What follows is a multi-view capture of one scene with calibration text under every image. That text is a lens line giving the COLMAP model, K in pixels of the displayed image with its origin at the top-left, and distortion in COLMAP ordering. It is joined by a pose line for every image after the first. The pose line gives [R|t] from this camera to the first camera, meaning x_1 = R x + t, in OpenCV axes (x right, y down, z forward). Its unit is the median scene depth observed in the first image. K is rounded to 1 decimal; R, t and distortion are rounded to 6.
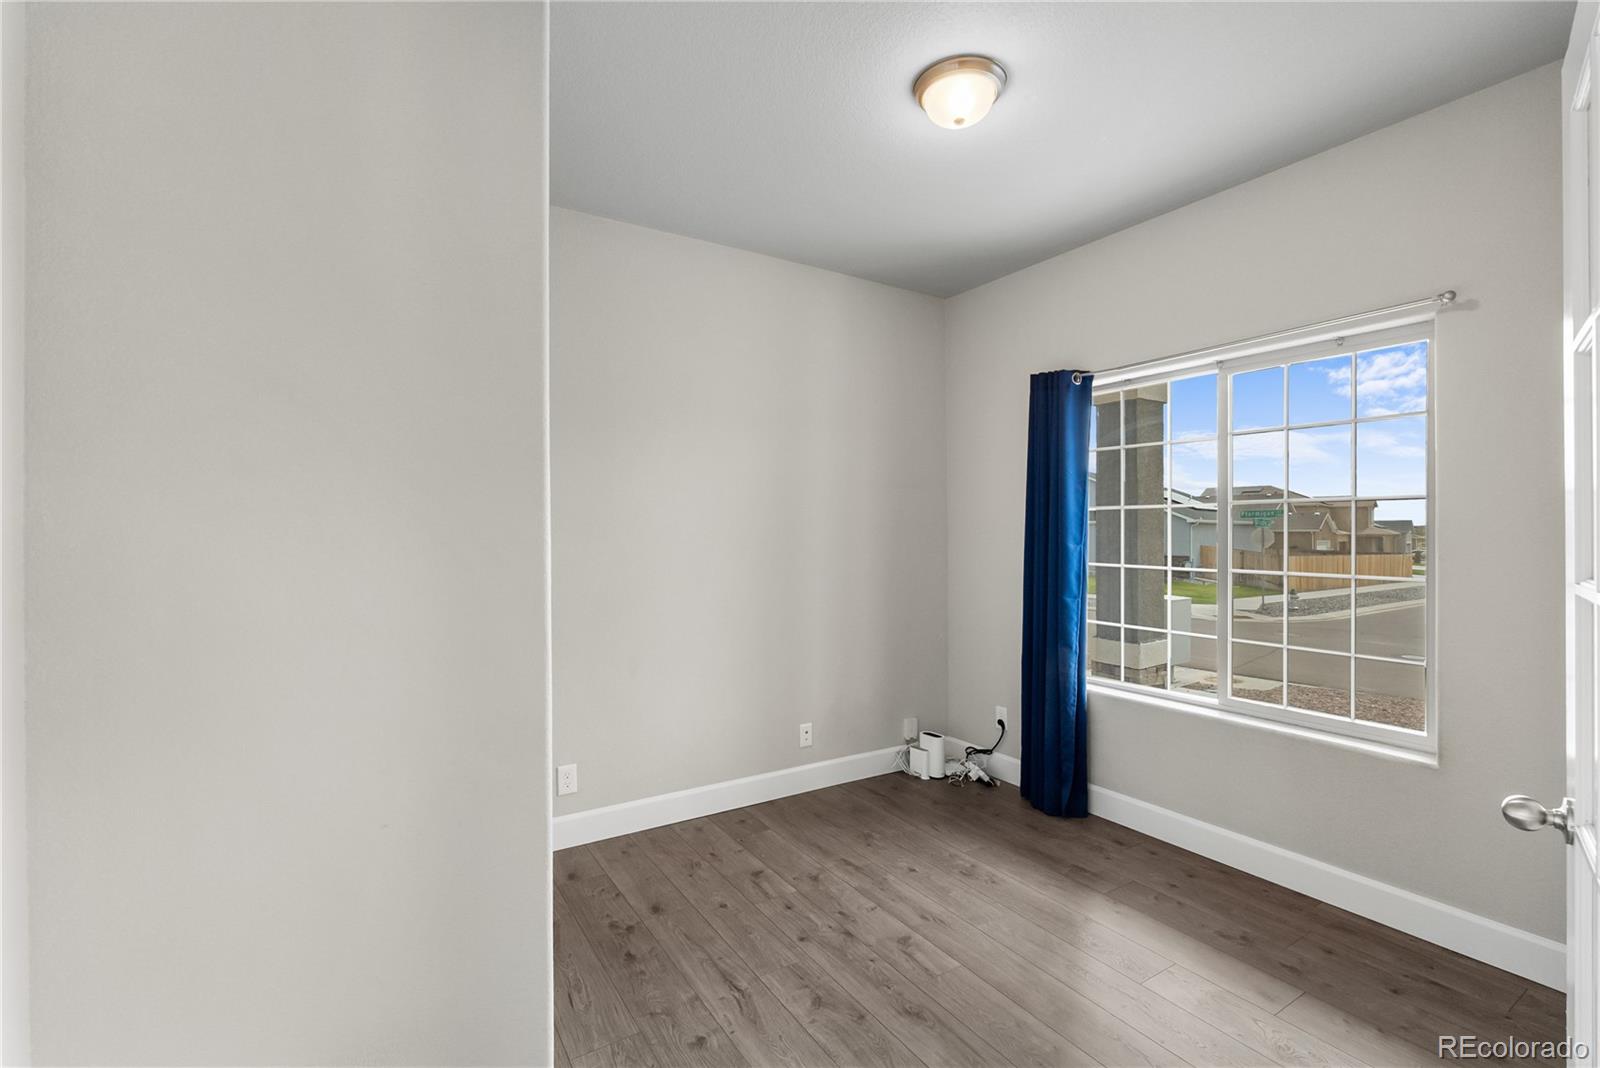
lens RADIAL K [[718.9, 0, 792.4], [0, 718.9, 533.5], [0, 0, 1]] dist [-0.005014, 0.001307]
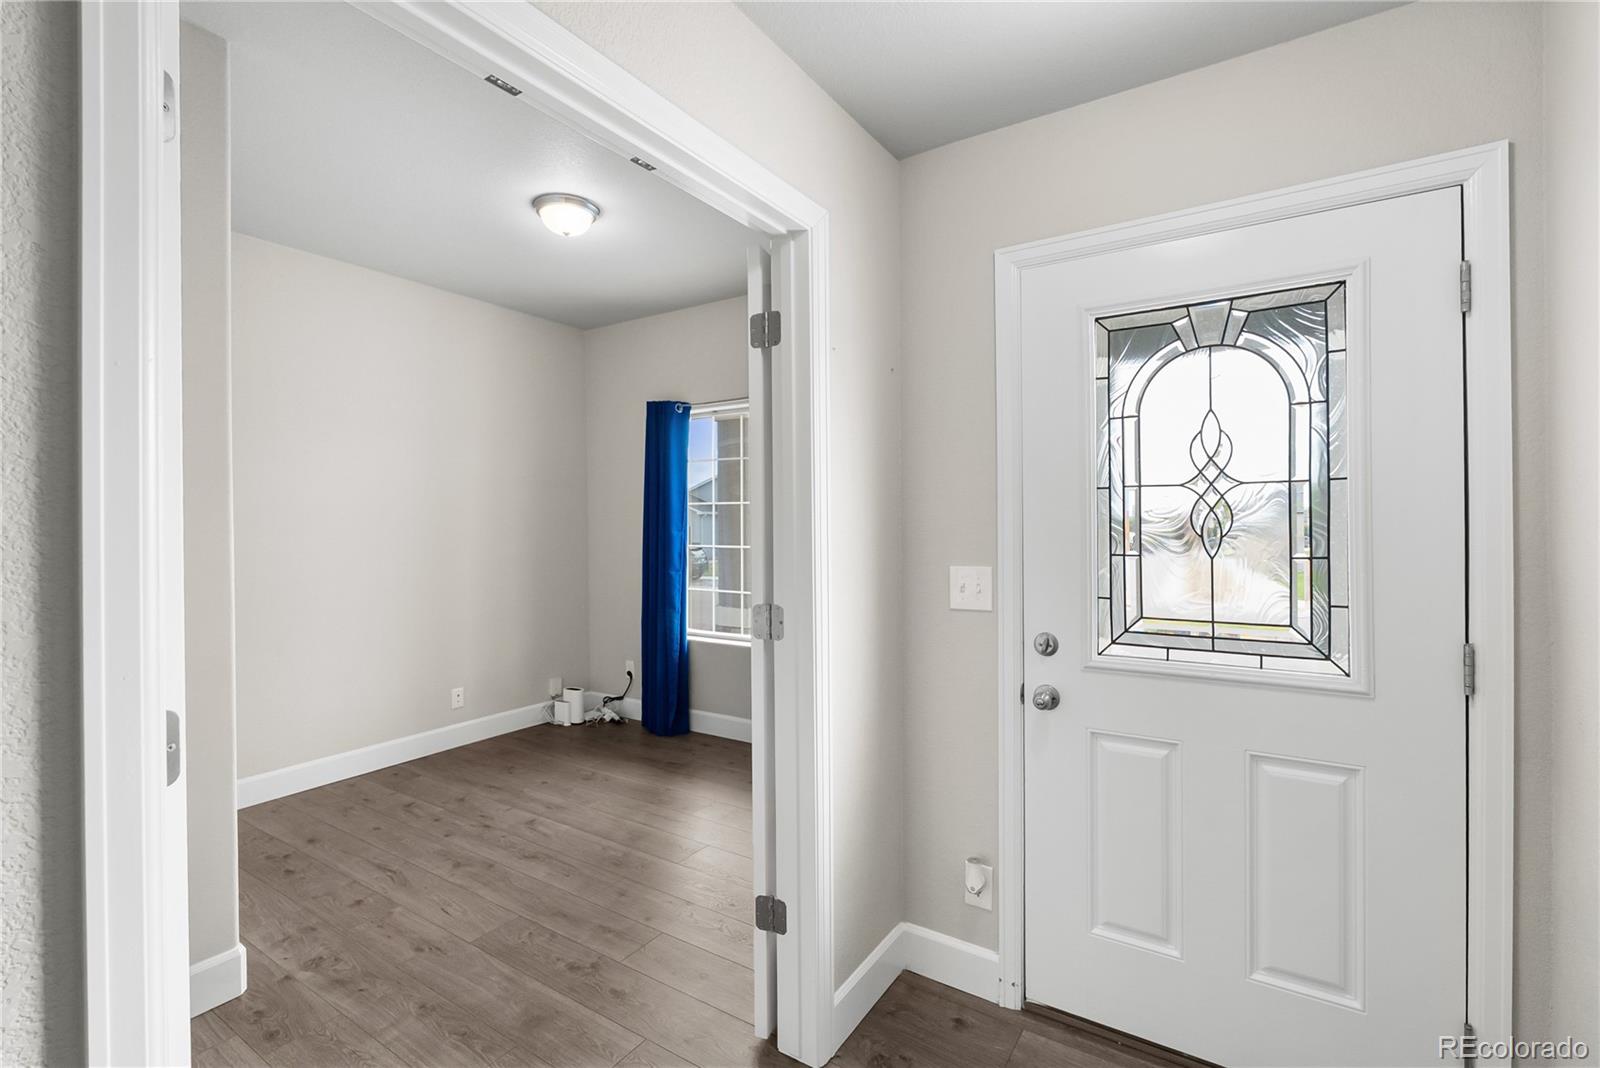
lens RADIAL K [[718.9, 0, 805.6], [0, 718.9, 523.1], [0, 0, 1]] dist [-0.005014, 0.001307]
pose [[0.901684, -0.006400, 0.432349, 0.029596], [0.007788, 0.999969, -0.001439, 0.003223], [-0.432326, 0.004665, 0.901705, -0.335216]]
